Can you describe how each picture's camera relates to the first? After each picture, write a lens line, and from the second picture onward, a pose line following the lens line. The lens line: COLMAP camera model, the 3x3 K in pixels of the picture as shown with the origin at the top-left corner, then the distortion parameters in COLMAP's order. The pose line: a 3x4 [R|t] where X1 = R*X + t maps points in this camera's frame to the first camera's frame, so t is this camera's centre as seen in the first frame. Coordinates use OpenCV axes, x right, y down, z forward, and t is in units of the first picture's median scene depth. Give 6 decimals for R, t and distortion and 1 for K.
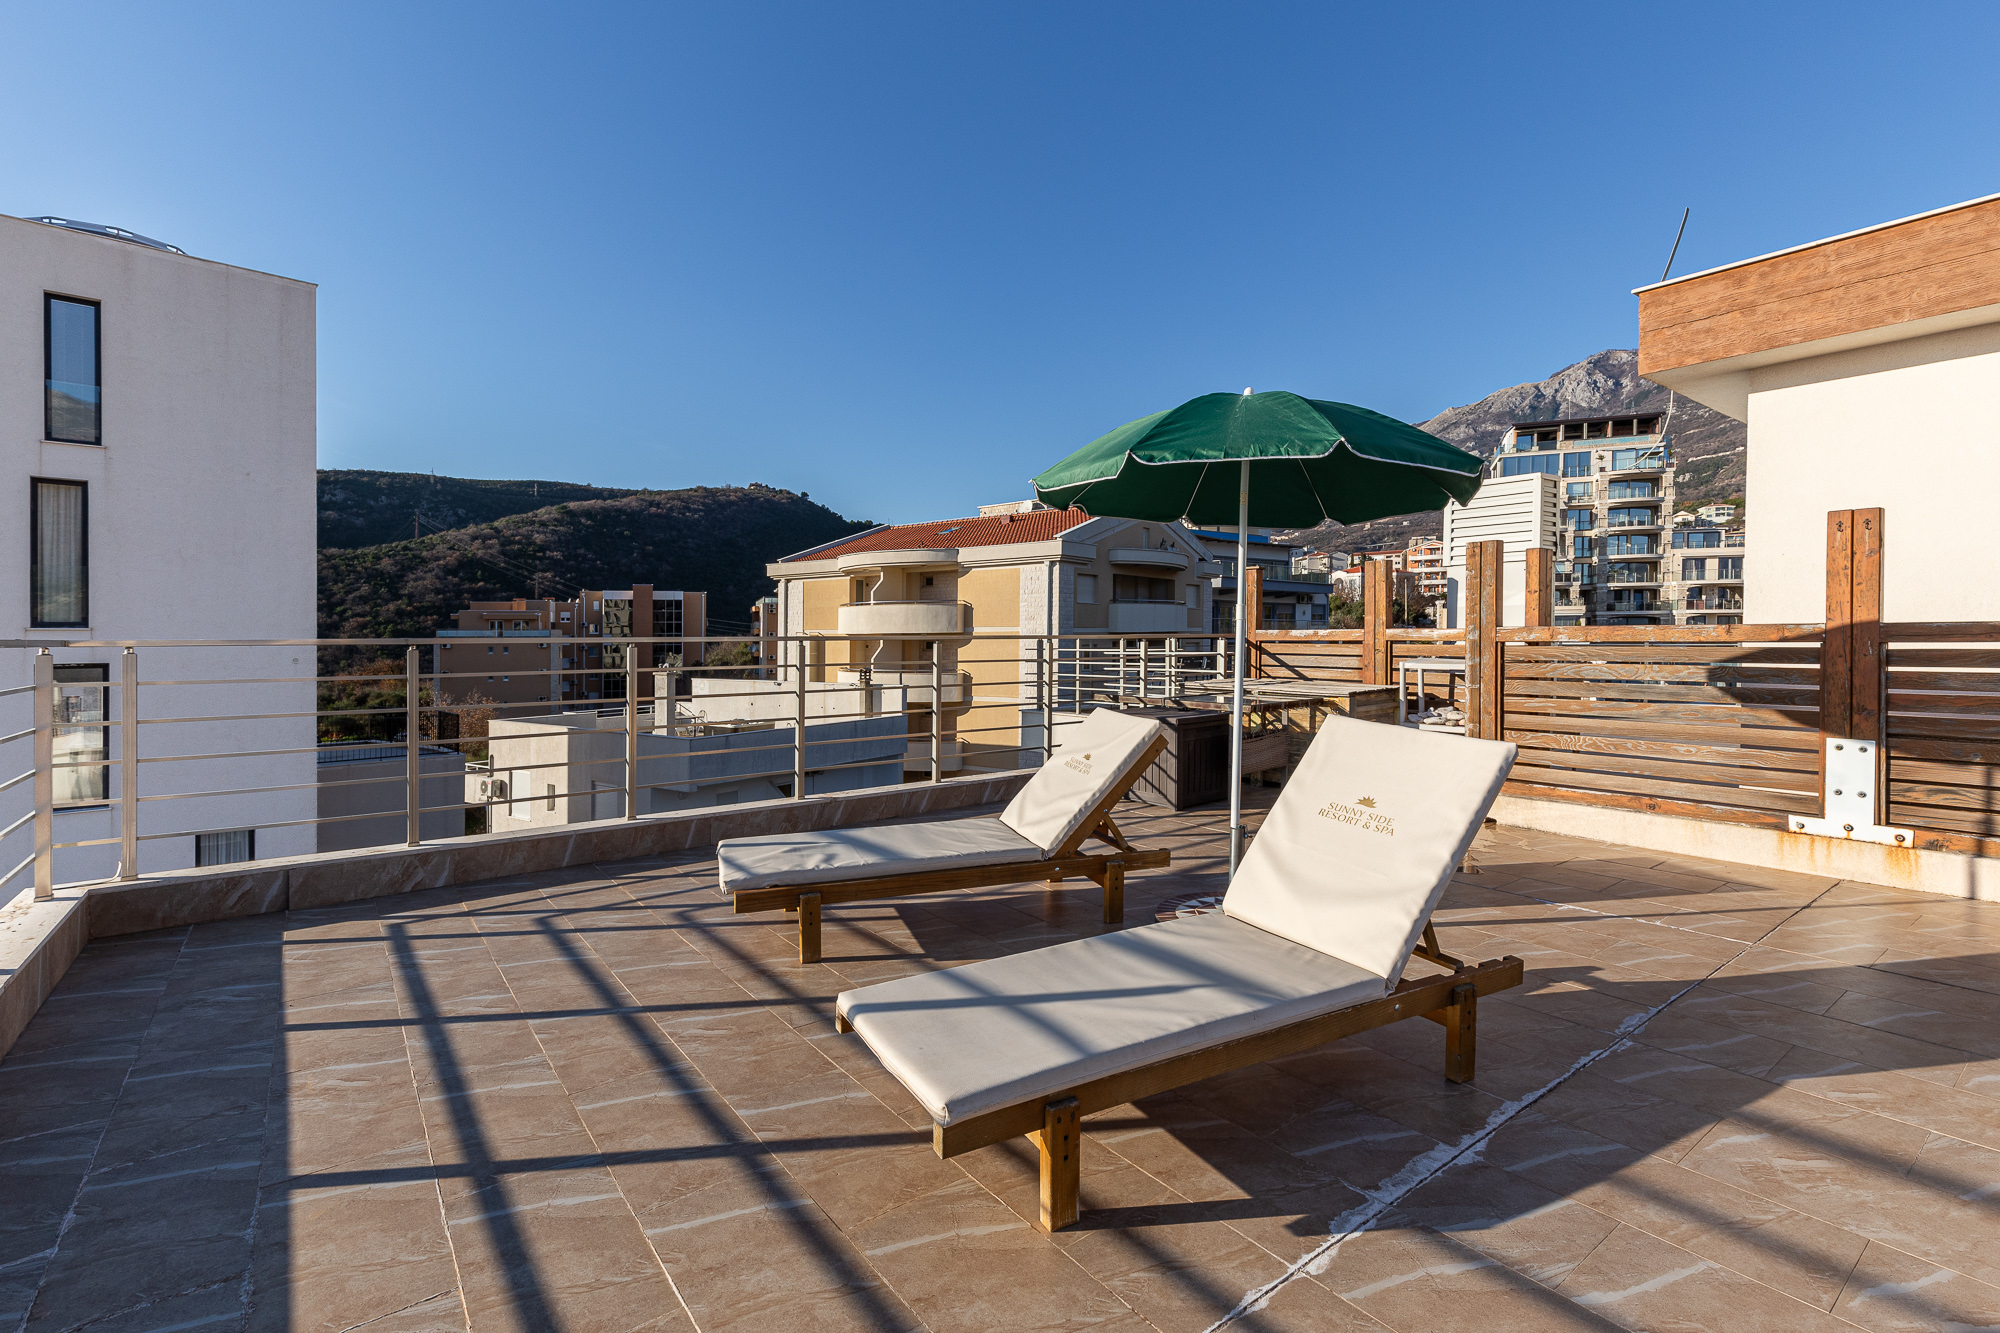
lens RADIAL K [[910.4, 0, 927.9], [0, 910.4, 654.0], [0, 0, 1]] dist [0.001074, 0.000089]
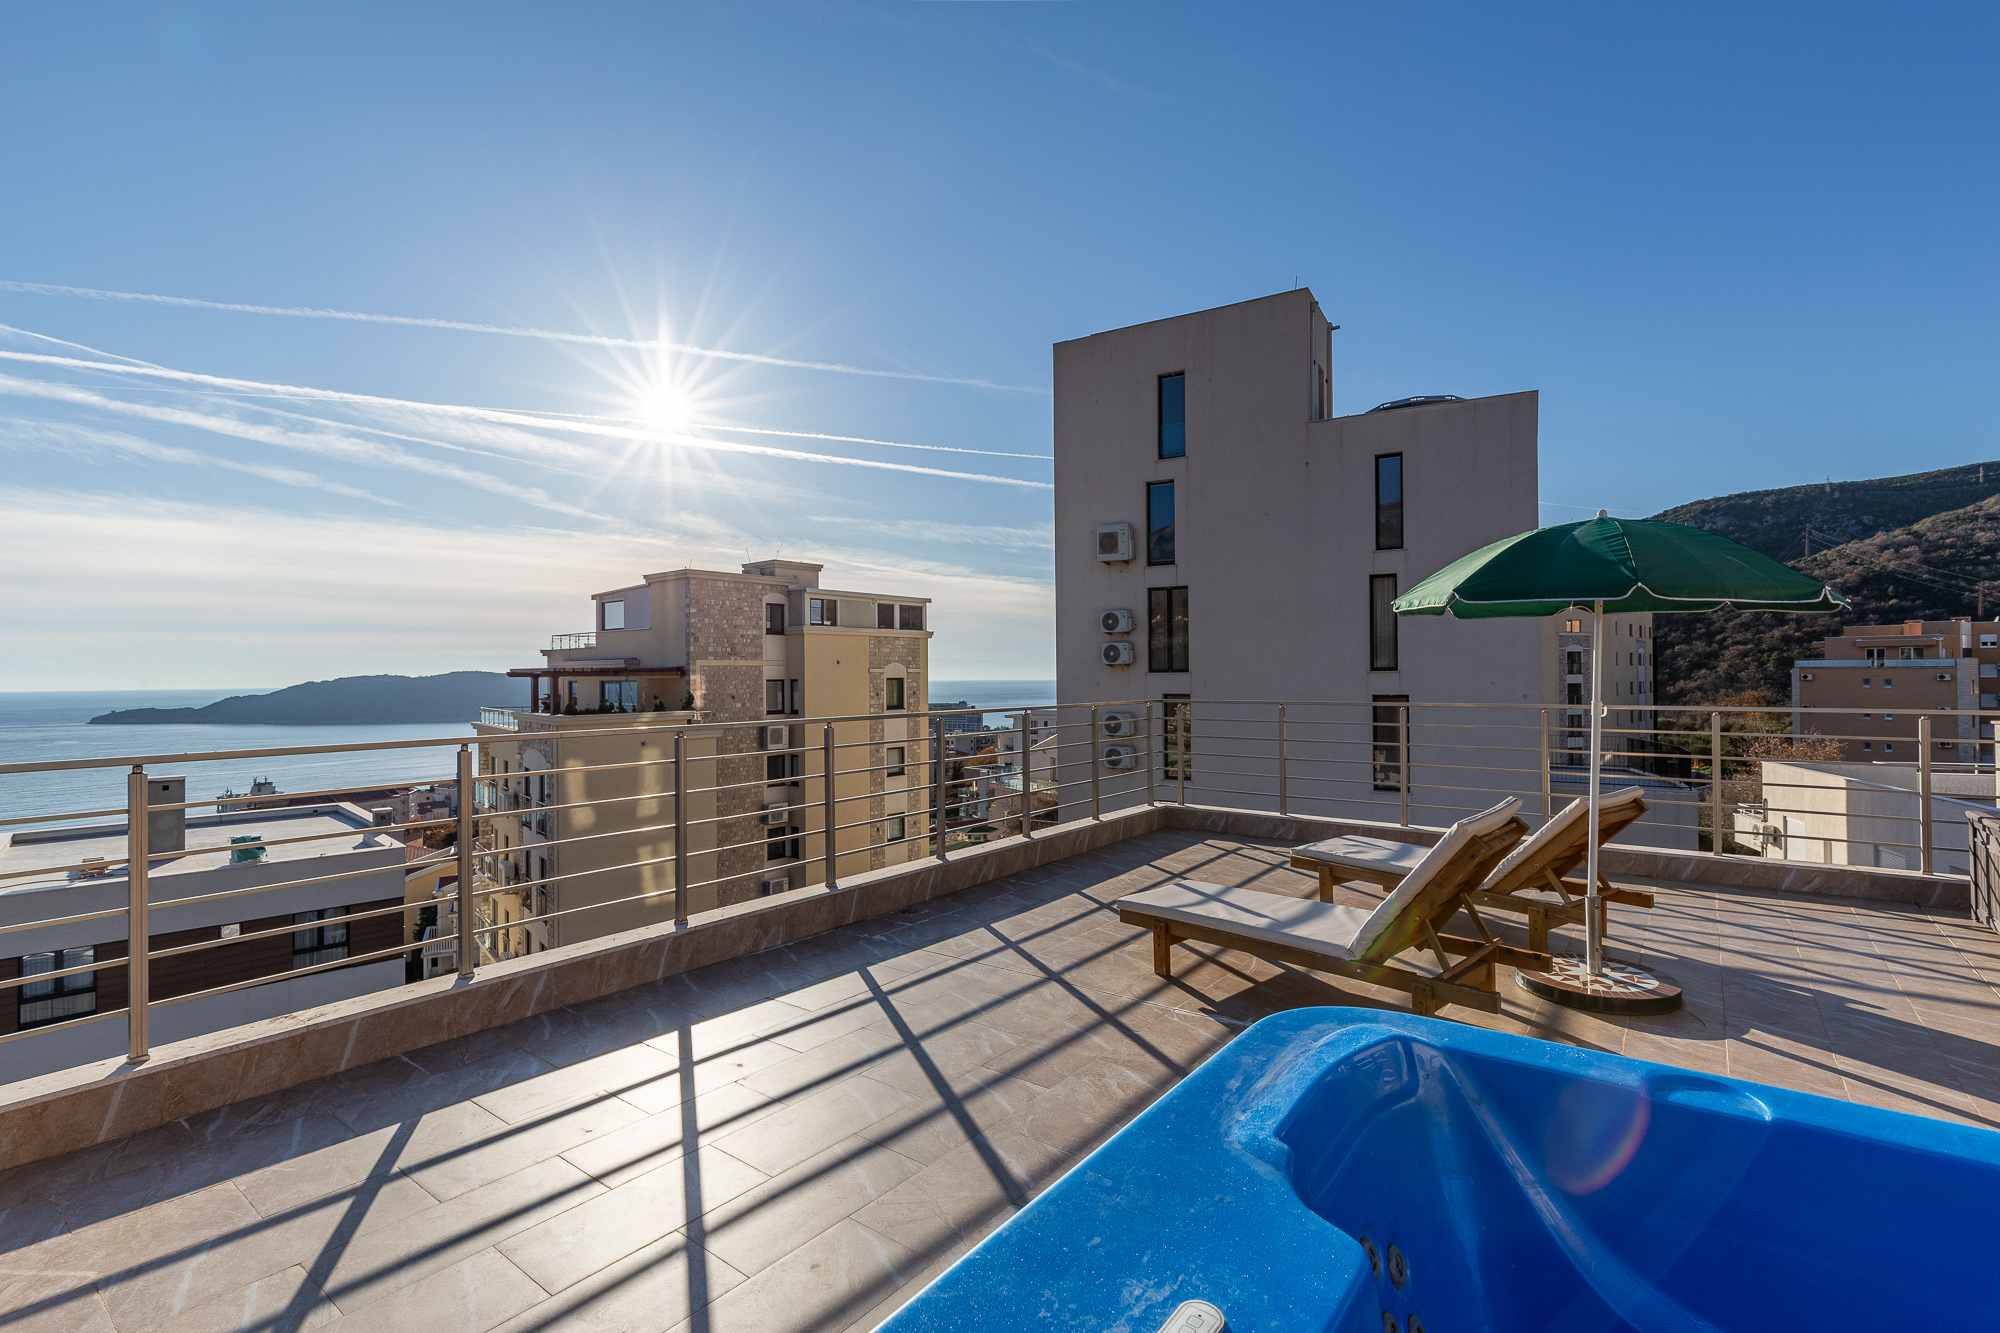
lens RADIAL K [[904.6, 0, 1000.0], [0, 904.6, 666.5], [0, 0, 1]] dist [0.007189, -0.000388]
pose [[0.244665, -0.001510, -0.969607, 0.120047], [-0.006997, 0.999970, -0.003323, -0.008819], [0.969583, 0.007597, 0.244647, -0.000132]]
